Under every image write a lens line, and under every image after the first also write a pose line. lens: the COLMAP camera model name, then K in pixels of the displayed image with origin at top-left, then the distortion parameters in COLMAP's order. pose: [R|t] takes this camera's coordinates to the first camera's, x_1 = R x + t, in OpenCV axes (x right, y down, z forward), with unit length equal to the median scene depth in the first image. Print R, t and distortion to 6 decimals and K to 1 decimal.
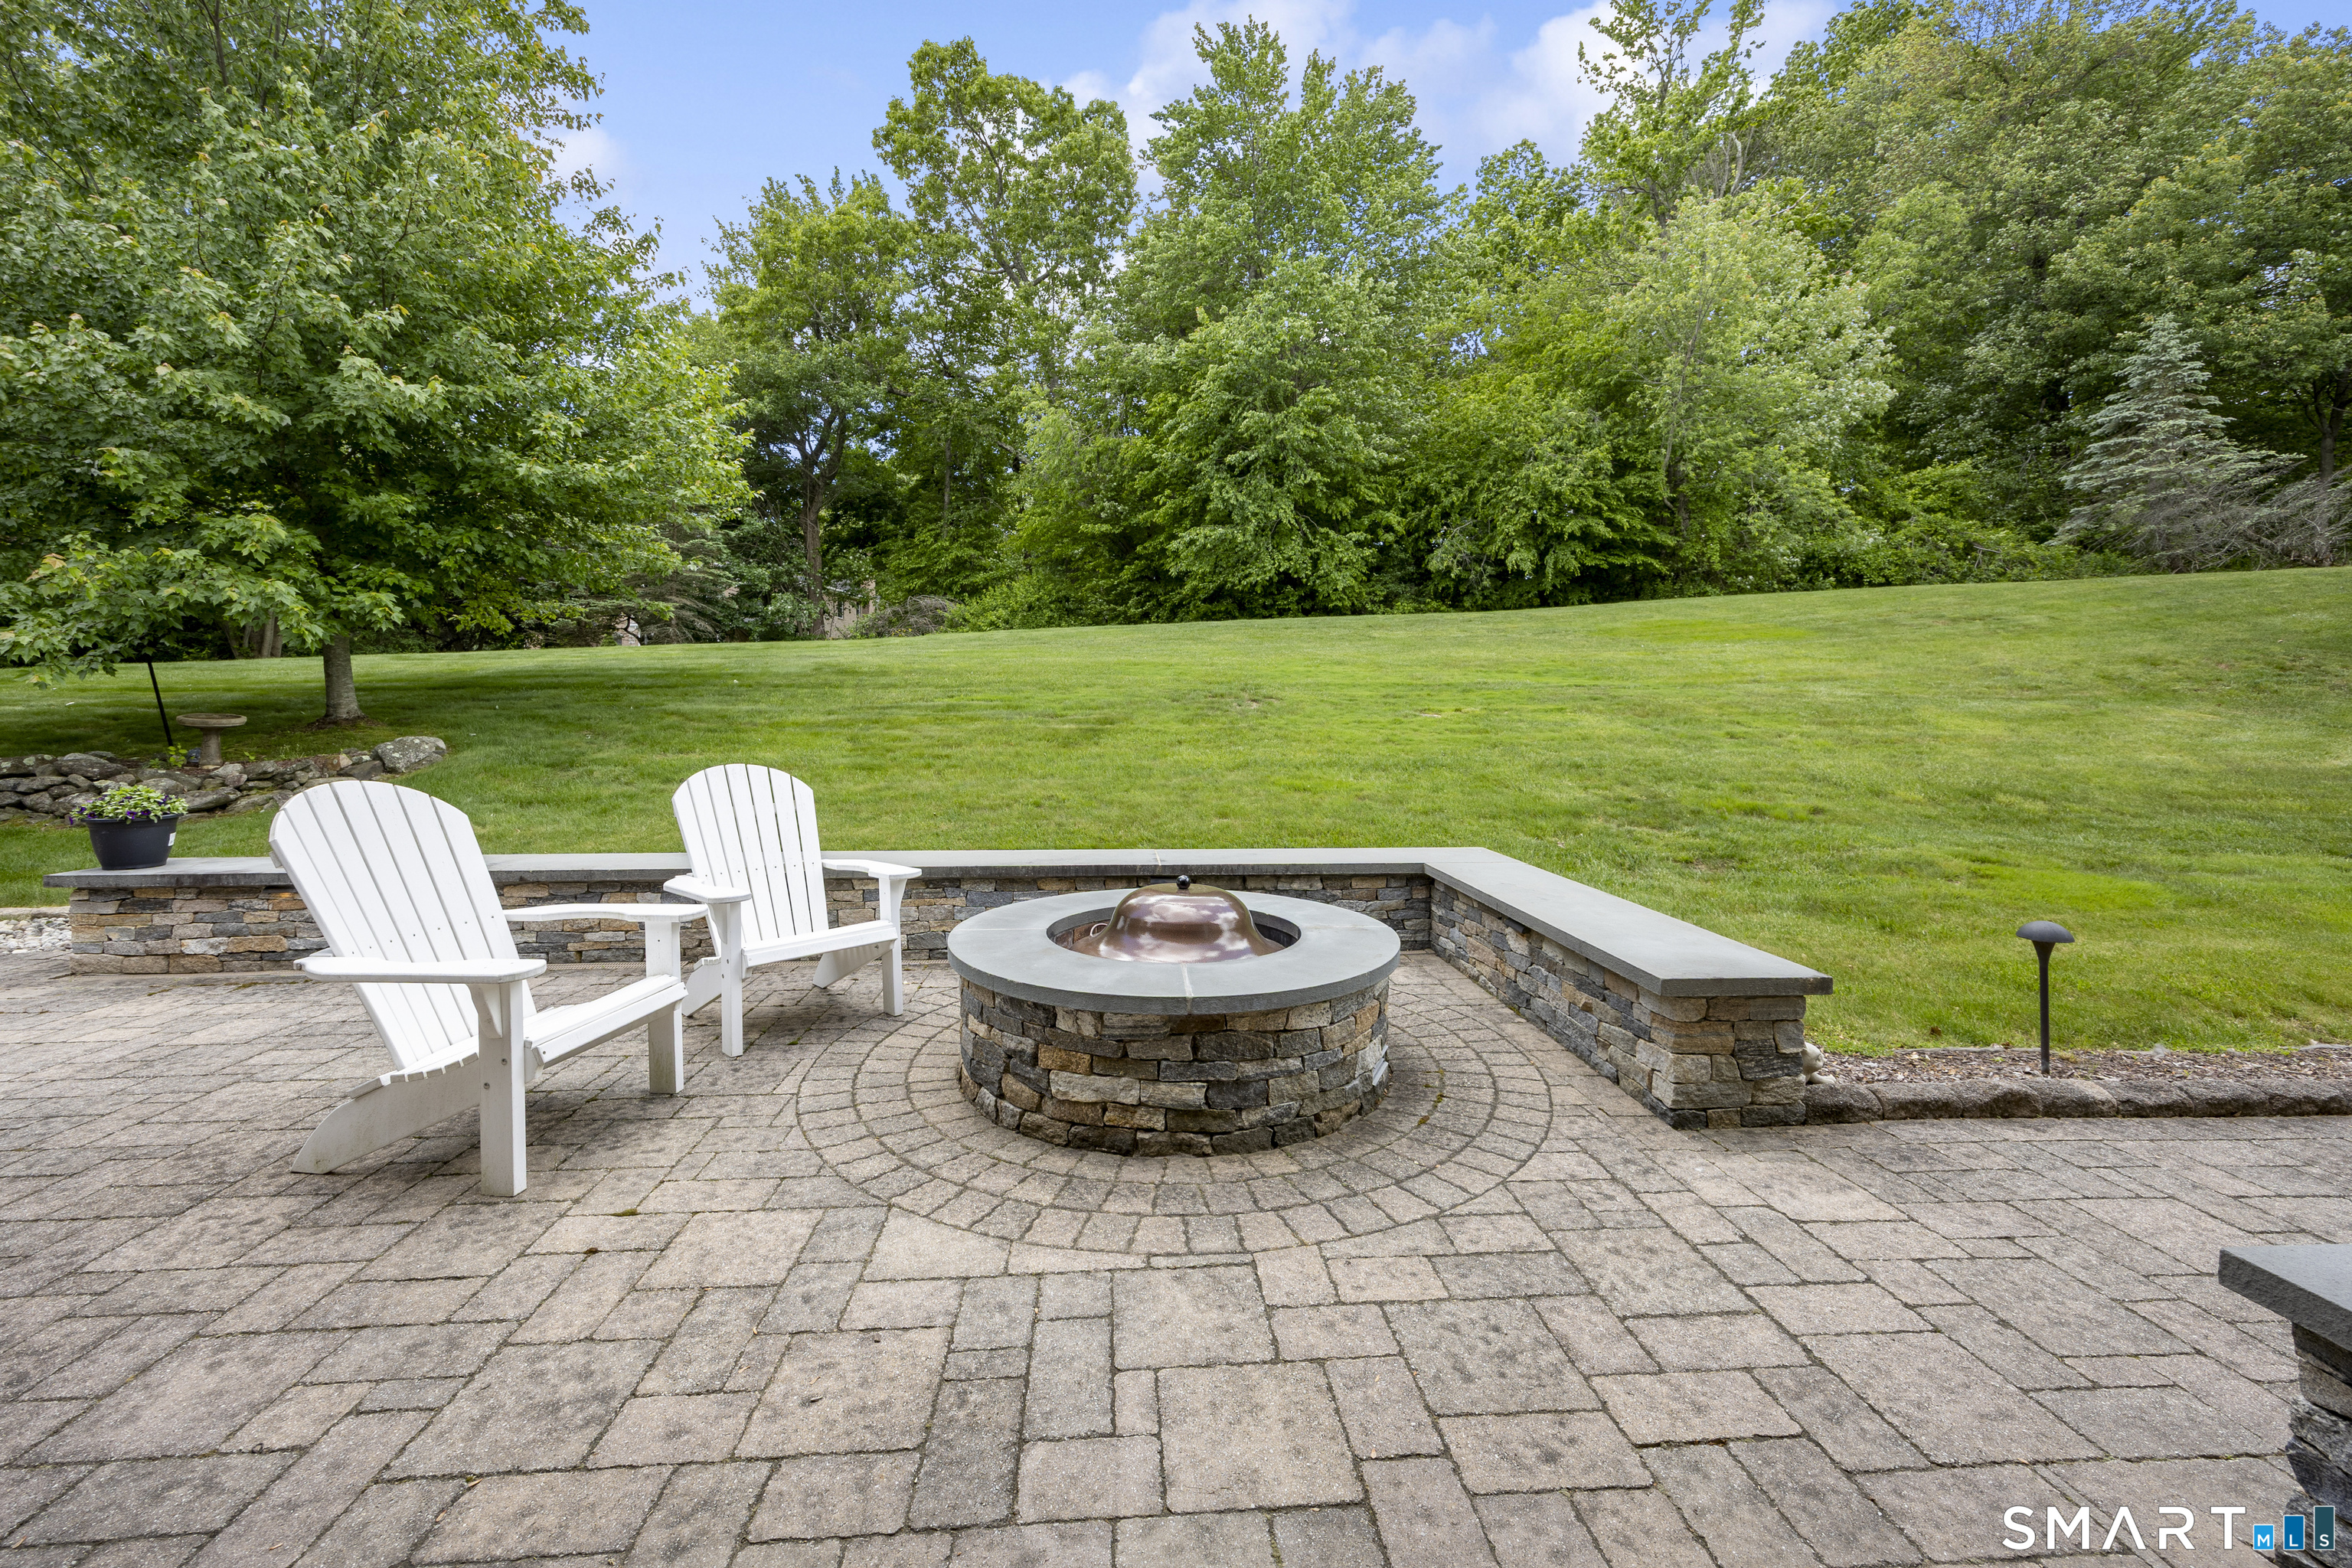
lens RADIAL K [[932.2, 0, 1174.9], [0, 932.2, 717.7], [0, 0, 1]] dist [-0.000633, 0.000119]
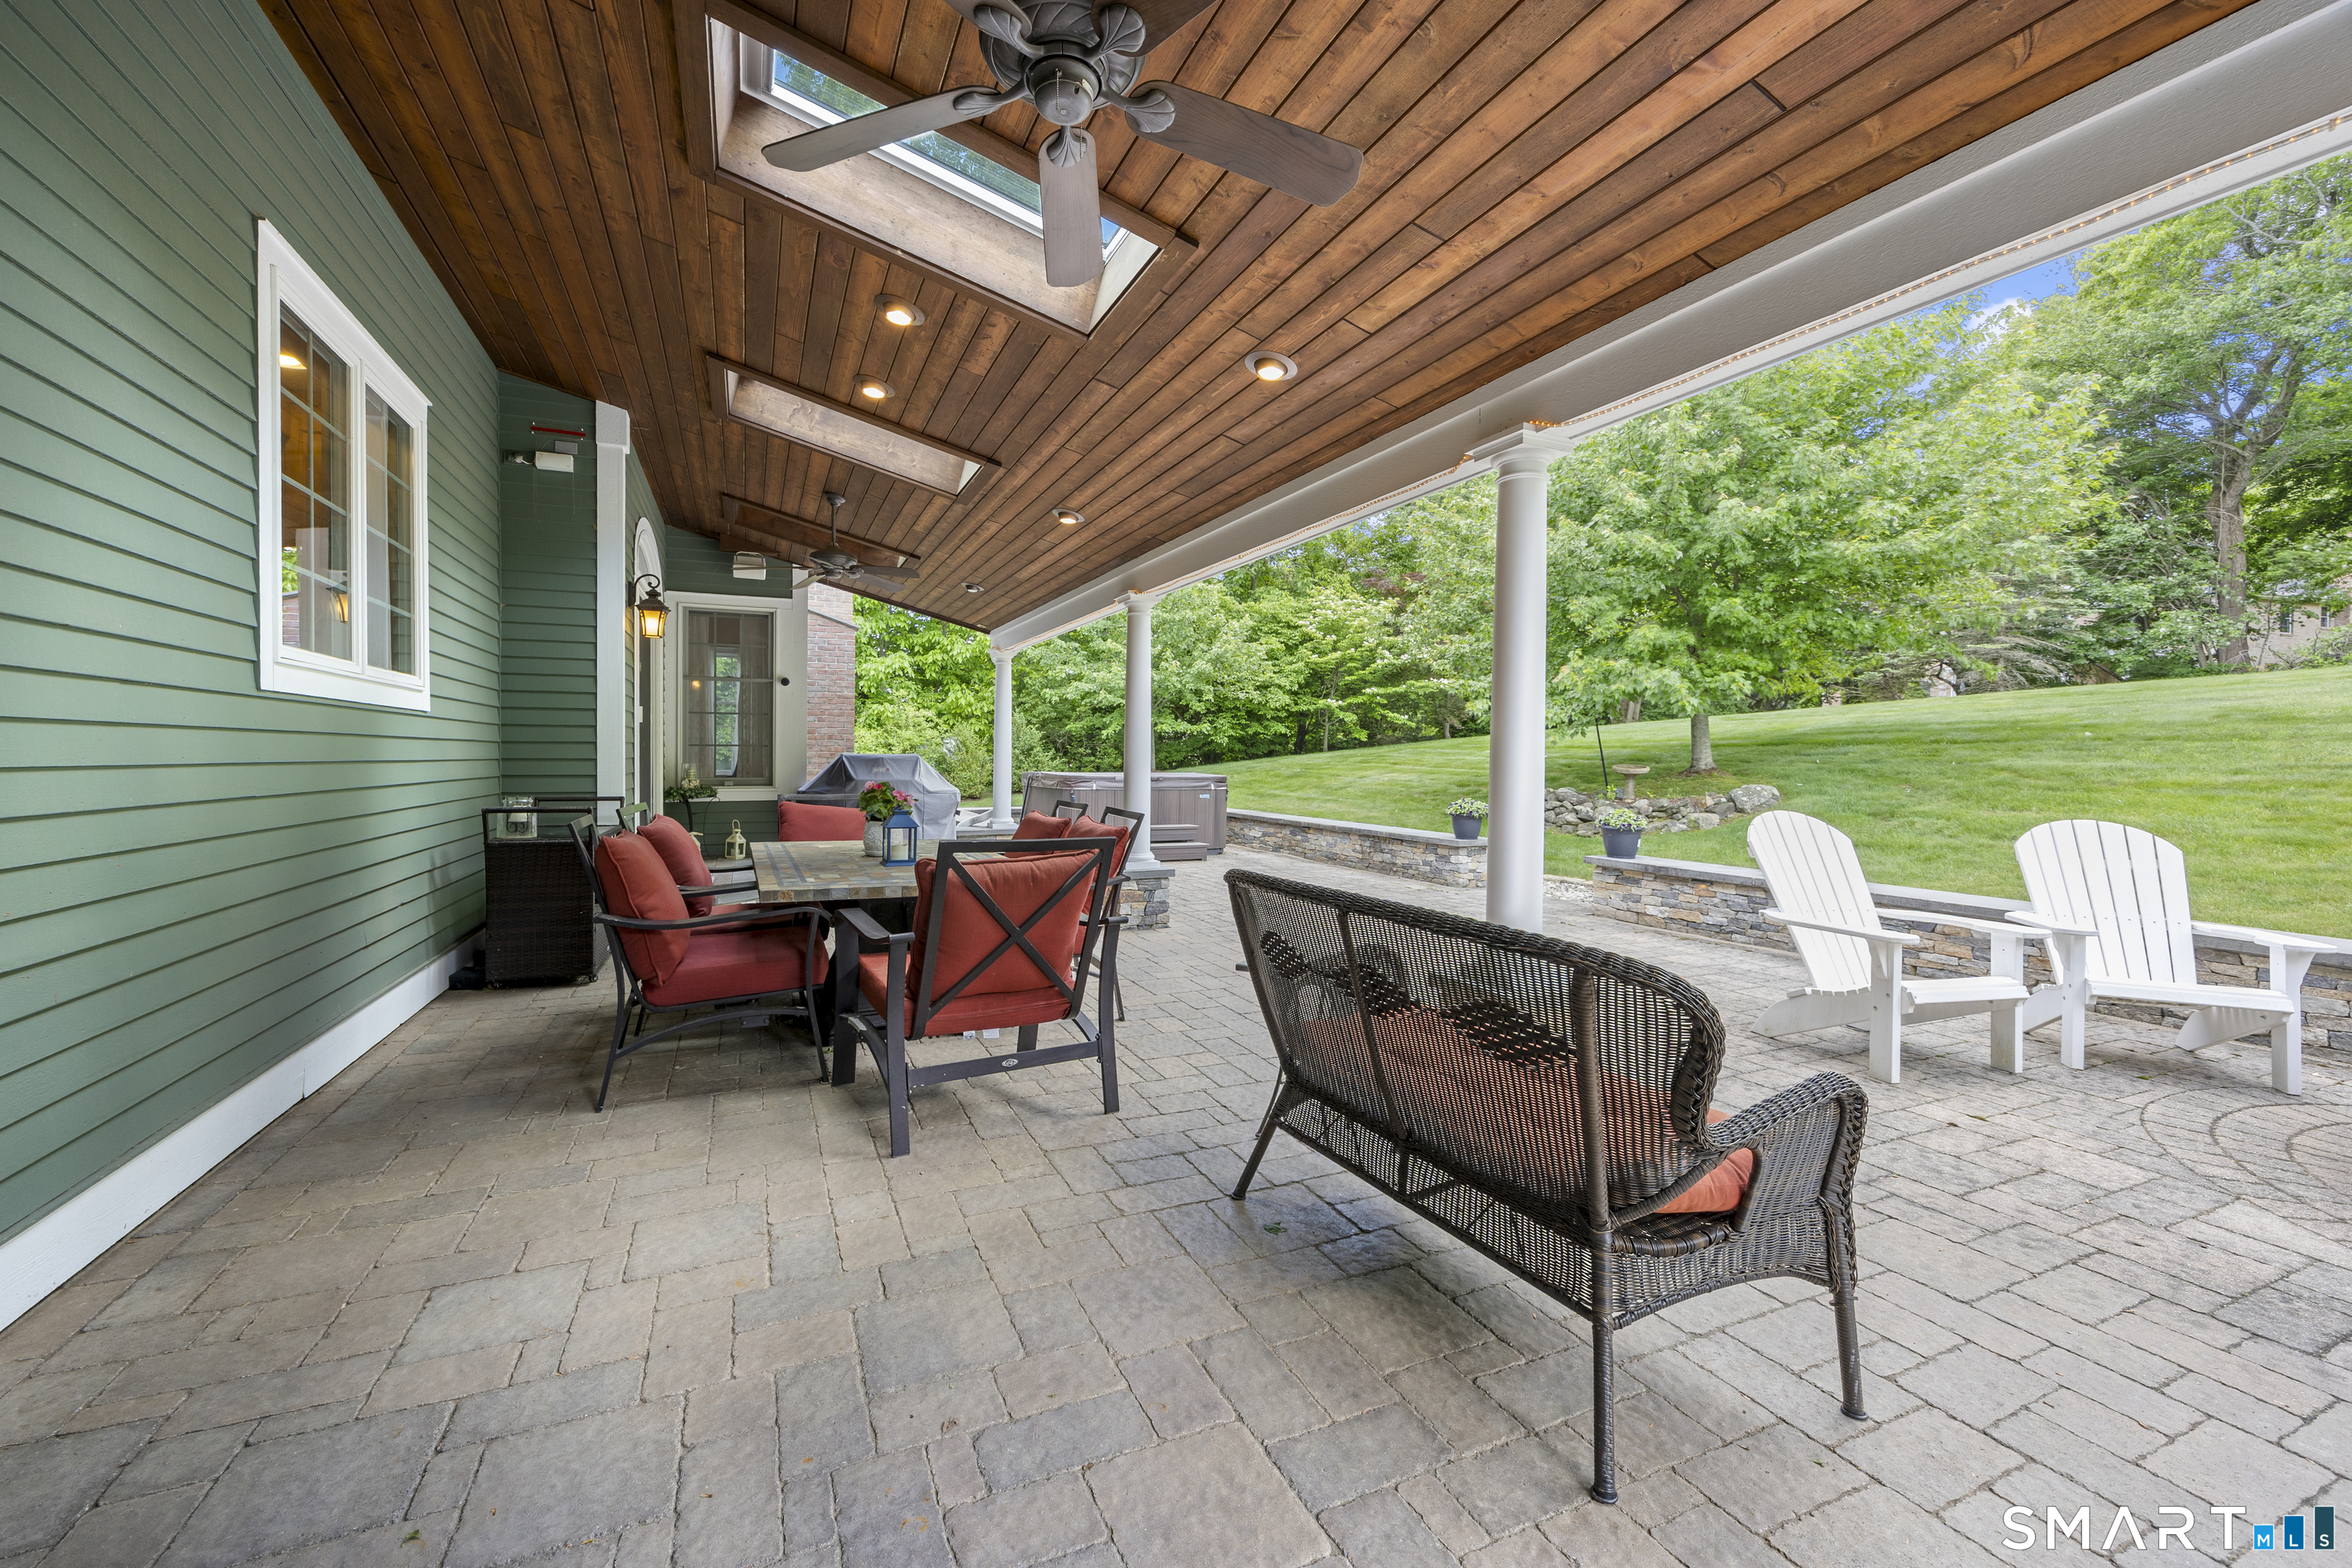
lens RADIAL K [[902.7, 0, 1172.5], [0, 902.7, 767.7], [0, 0, 1]] dist [-0.001873, -0.000154]
pose [[0.330112, 0.016031, -0.943806, 0.074599], [-0.017832, 0.999783, 0.010745, -0.001828], [0.943773, 0.013283, 0.330326, -0.155660]]
